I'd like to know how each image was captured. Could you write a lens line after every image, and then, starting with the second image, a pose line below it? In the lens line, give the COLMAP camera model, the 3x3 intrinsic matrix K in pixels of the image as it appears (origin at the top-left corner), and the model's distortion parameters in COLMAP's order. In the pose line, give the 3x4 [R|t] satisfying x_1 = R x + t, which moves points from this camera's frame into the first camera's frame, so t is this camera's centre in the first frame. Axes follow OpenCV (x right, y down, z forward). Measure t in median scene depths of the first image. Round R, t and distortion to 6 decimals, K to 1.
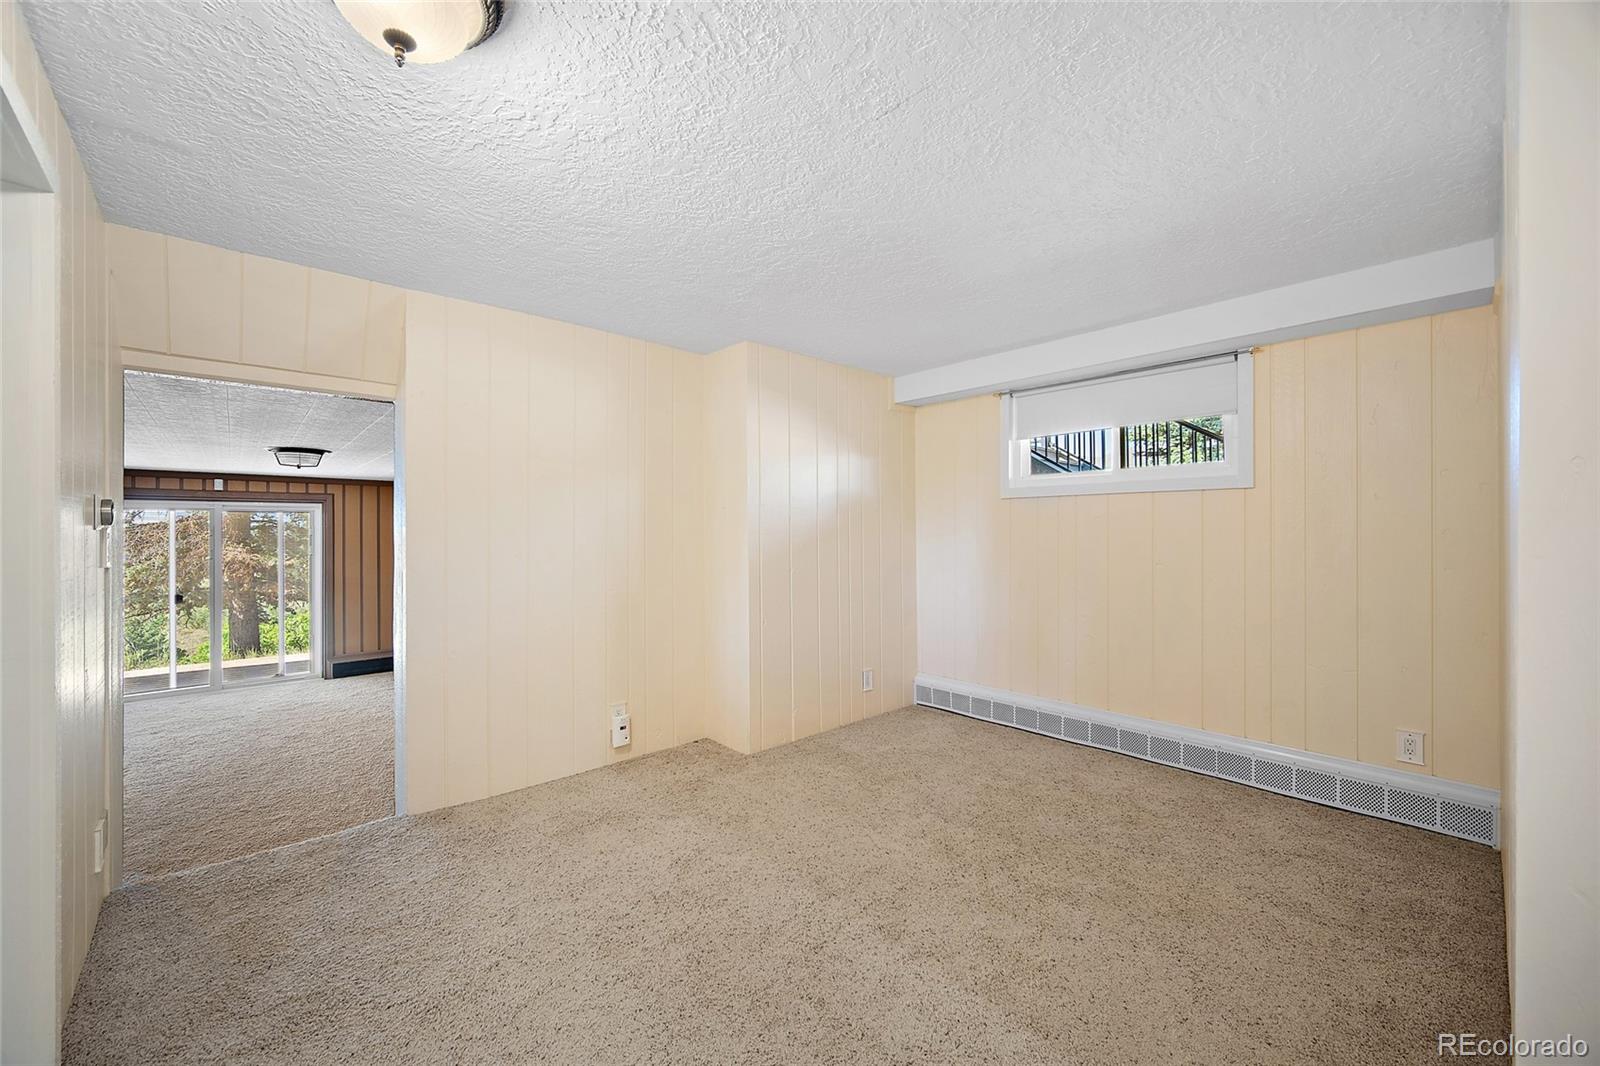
lens RADIAL K [[627.9, 0, 796.9], [0, 627.9, 535.2], [0, 0, 1]] dist [-0.003082, 0.000124]
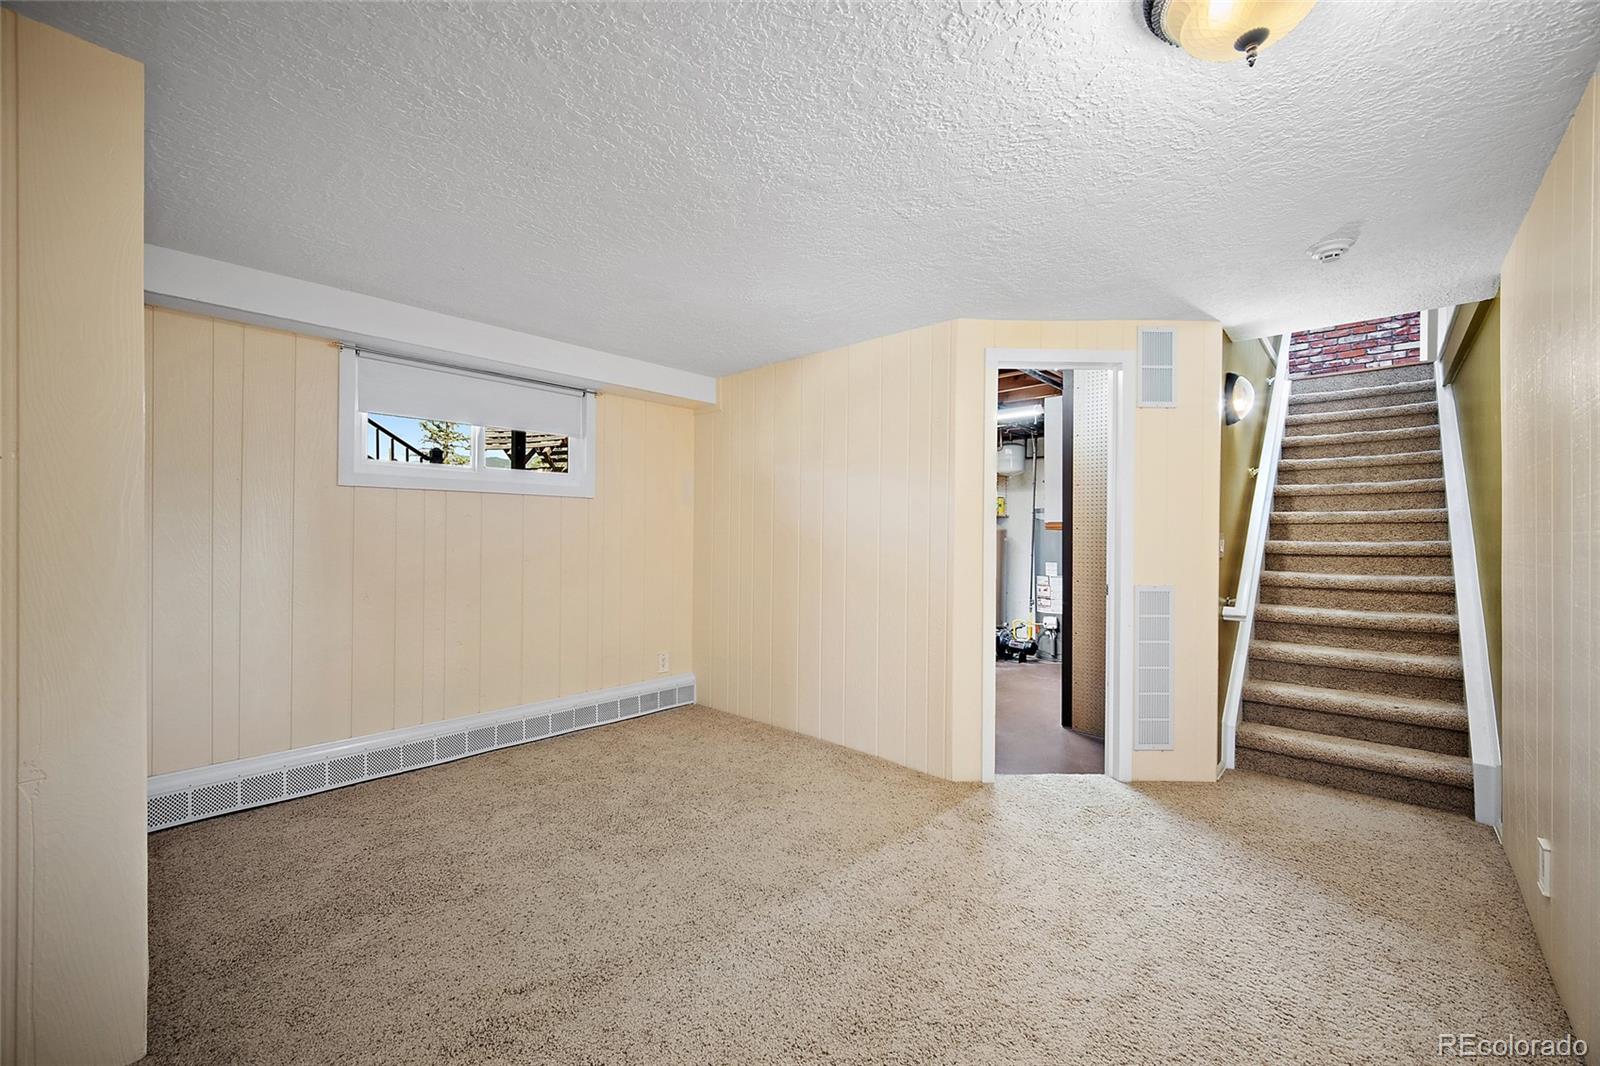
lens RADIAL K [[627.9, 0, 795.7], [0, 627.9, 532.8], [0, 0, 1]] dist [-0.003082, 0.000124]
pose [[-0.088914, 0.002110, 0.996037, -0.555156], [-0.001085, 0.999997, -0.002215, -0.000870], [-0.996039, -0.001278, -0.088911, 0.629020]]
